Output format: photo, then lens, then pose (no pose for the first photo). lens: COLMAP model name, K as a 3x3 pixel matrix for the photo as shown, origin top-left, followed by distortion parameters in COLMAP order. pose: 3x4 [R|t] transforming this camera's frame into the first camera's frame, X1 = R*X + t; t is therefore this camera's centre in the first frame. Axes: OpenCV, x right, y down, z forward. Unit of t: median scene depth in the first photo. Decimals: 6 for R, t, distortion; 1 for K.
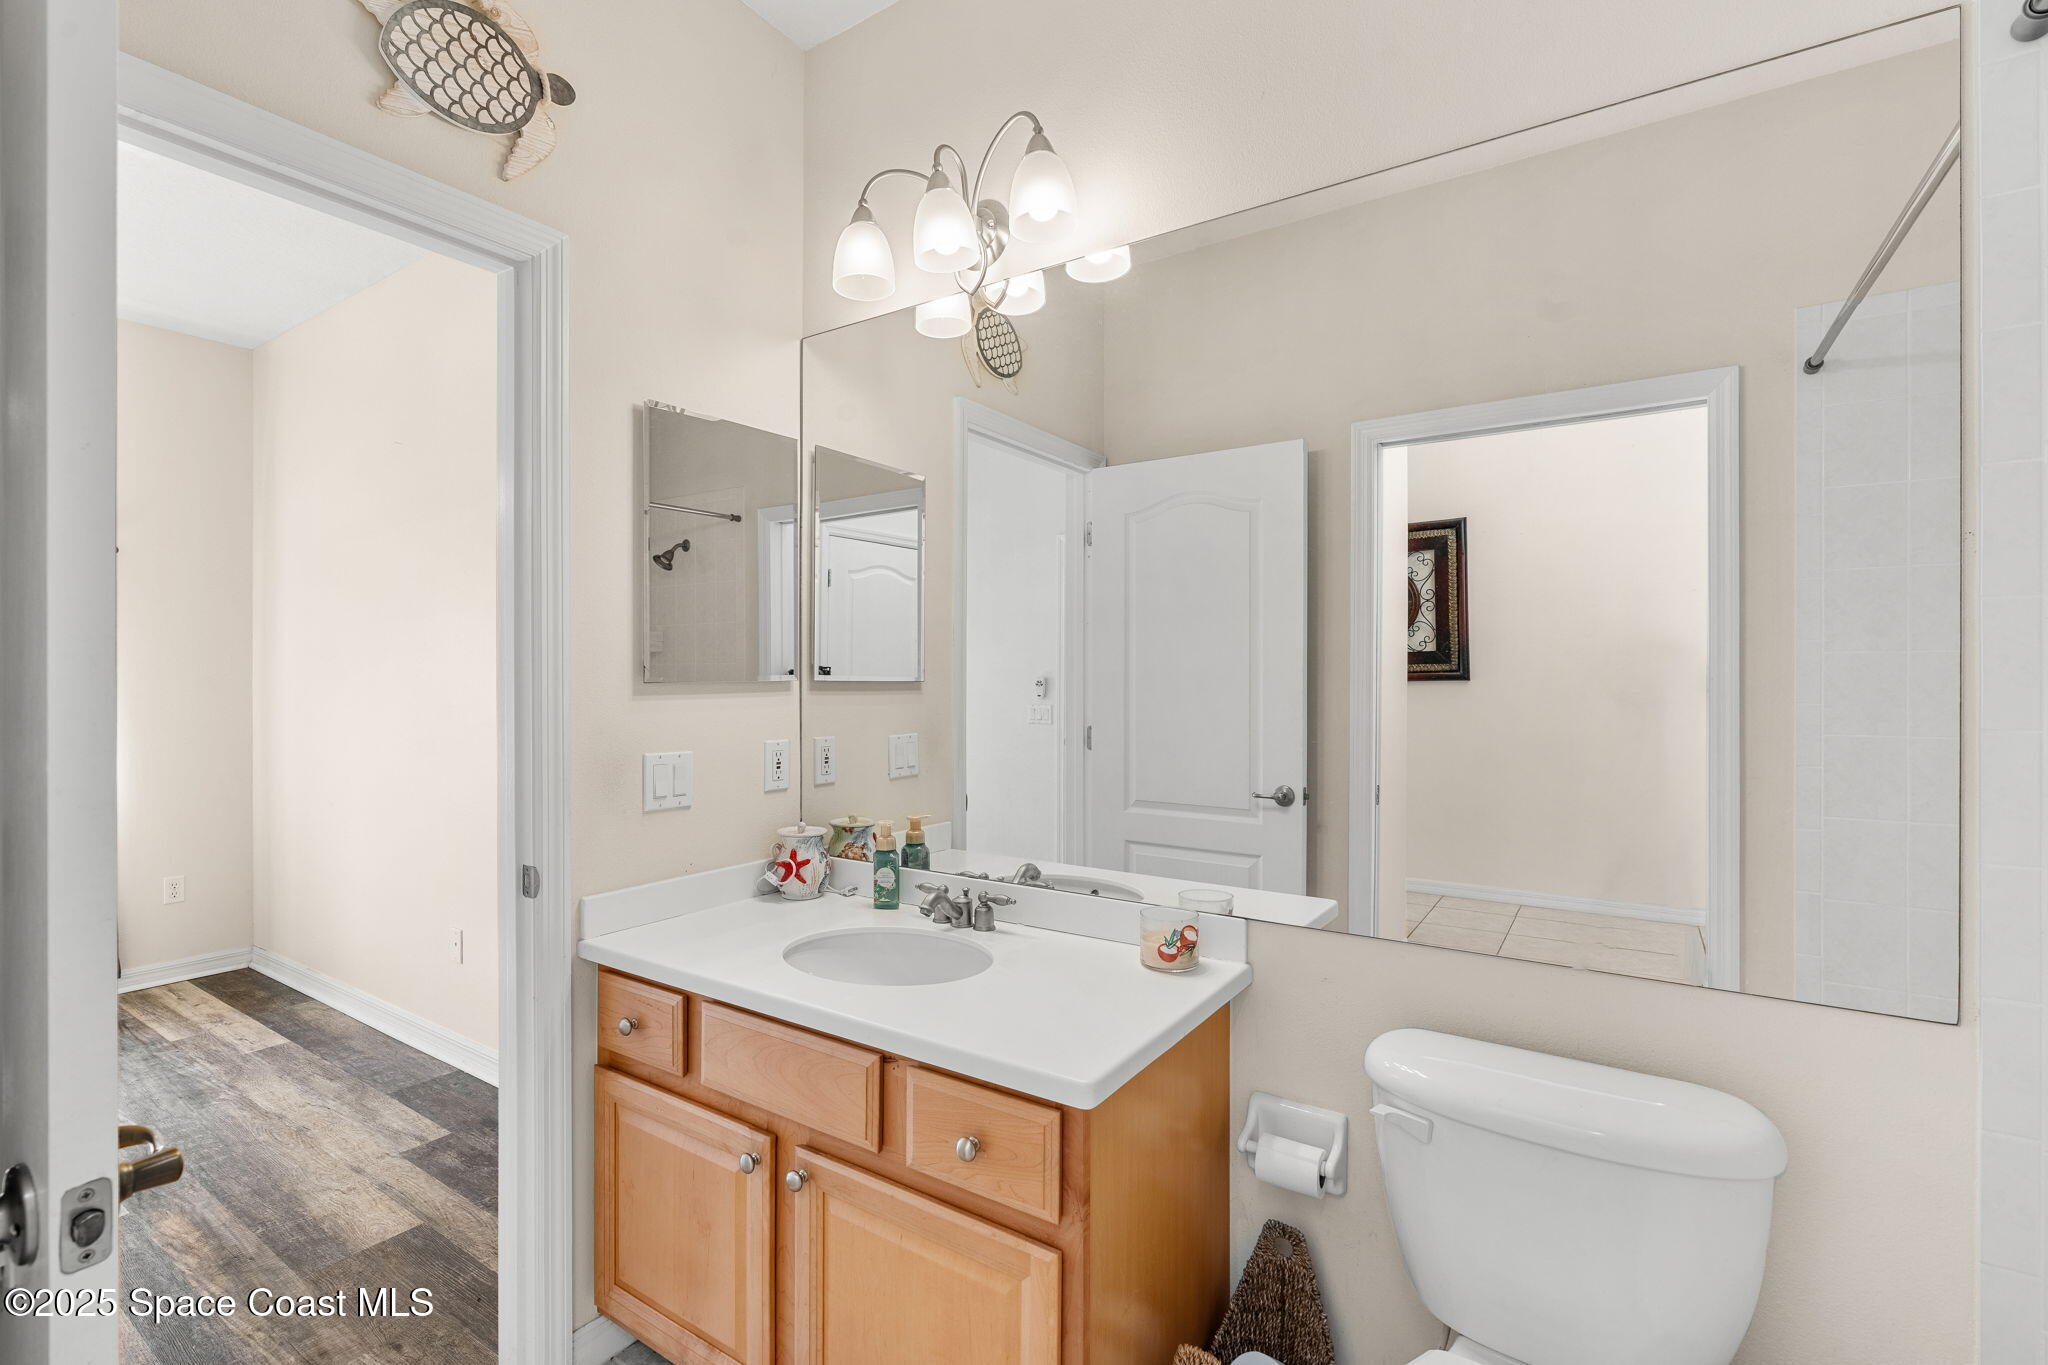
lens RADIAL K [[928.2, 0, 1036.2], [0, 928.2, 669.1], [0, 0, 1]] dist [-0.000816, -0.000287]
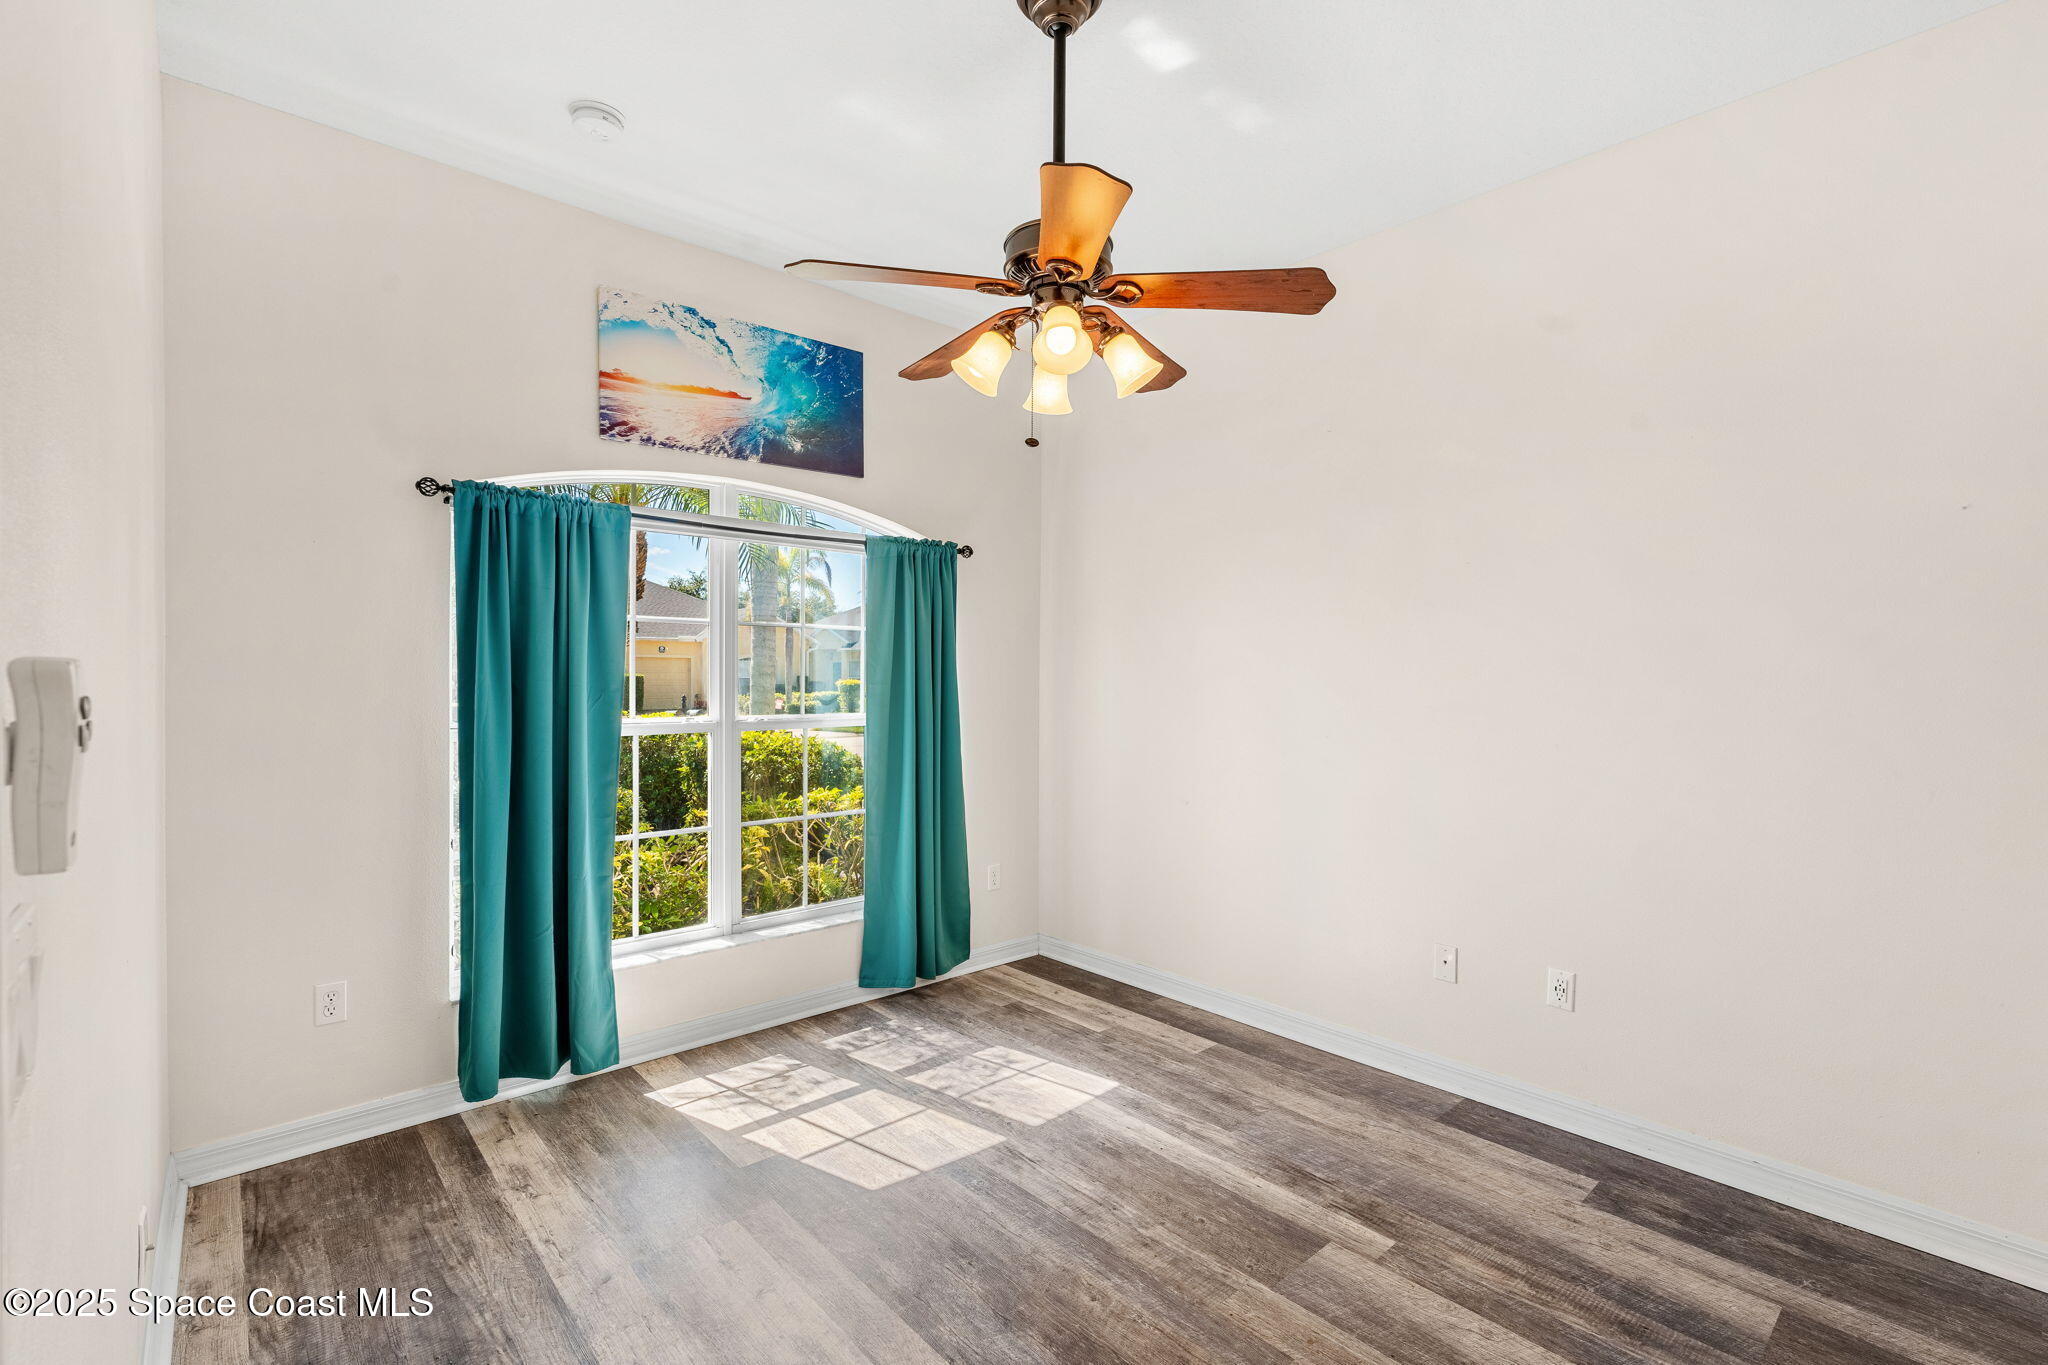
lens RADIAL K [[928.2, 0, 1036.2], [0, 928.2, 669.1], [0, 0, 1]] dist [-0.000816, -0.000287]
pose [[0.970050, 0.001841, -0.242899, -0.872890], [-0.001311, 0.999996, 0.002342, 0.001918], [0.242903, -0.001954, 0.970049, -0.002611]]
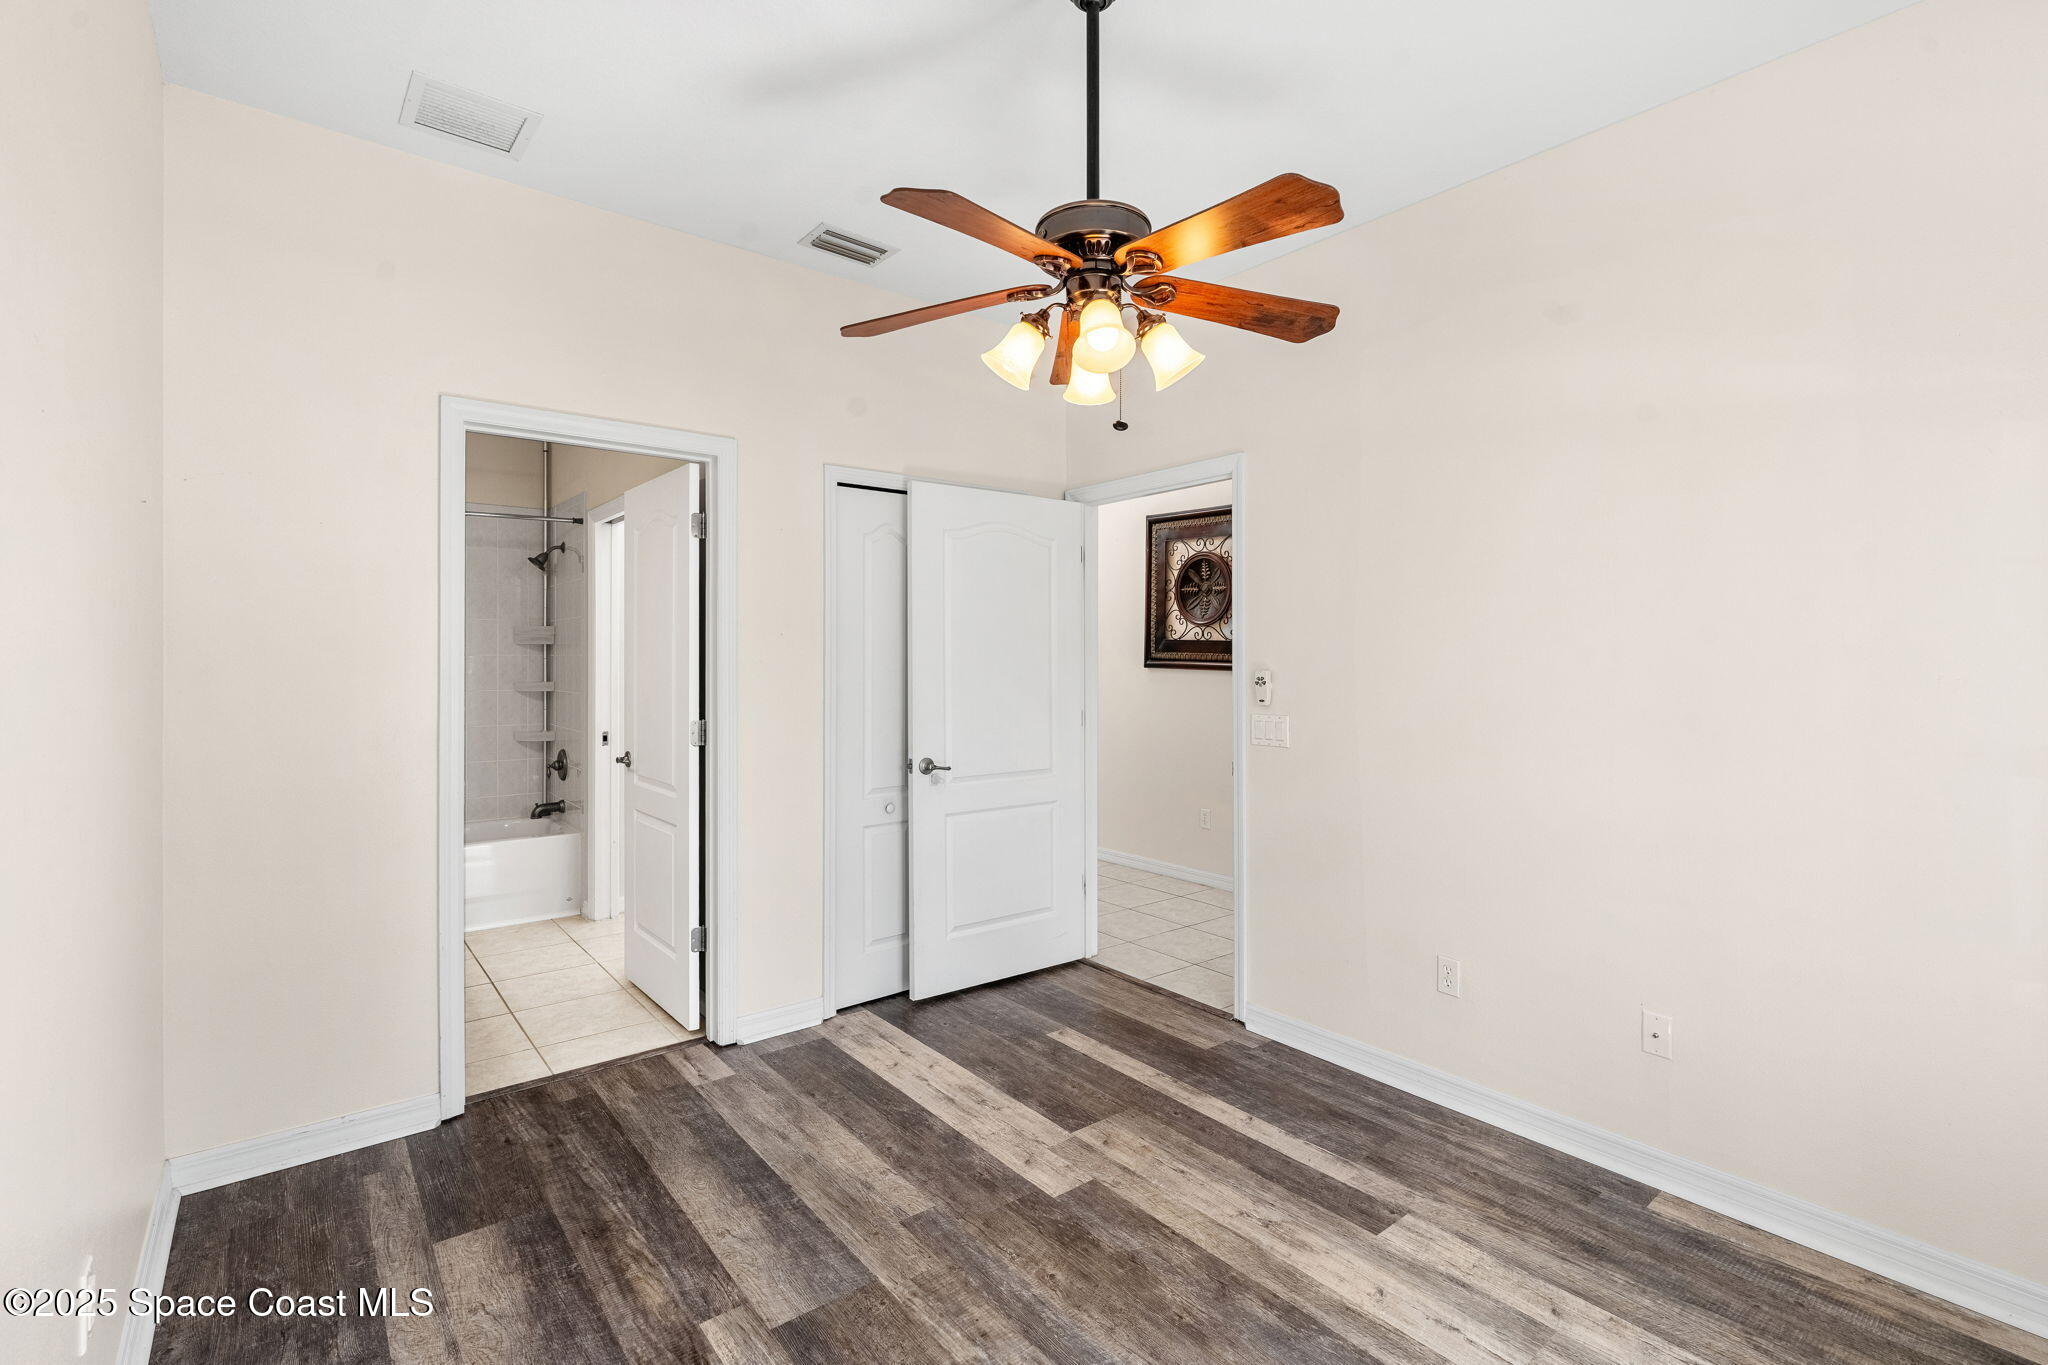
lens RADIAL K [[928.2, 0, 1036.2], [0, 928.2, 669.1], [0, 0, 1]] dist [-0.000816, -0.000287]
pose [[-0.956655, -0.006366, 0.291154, -1.187718], [-0.006126, 0.999980, 0.001738, -0.001404], [-0.291159, -0.000121, -0.956675, 1.345955]]
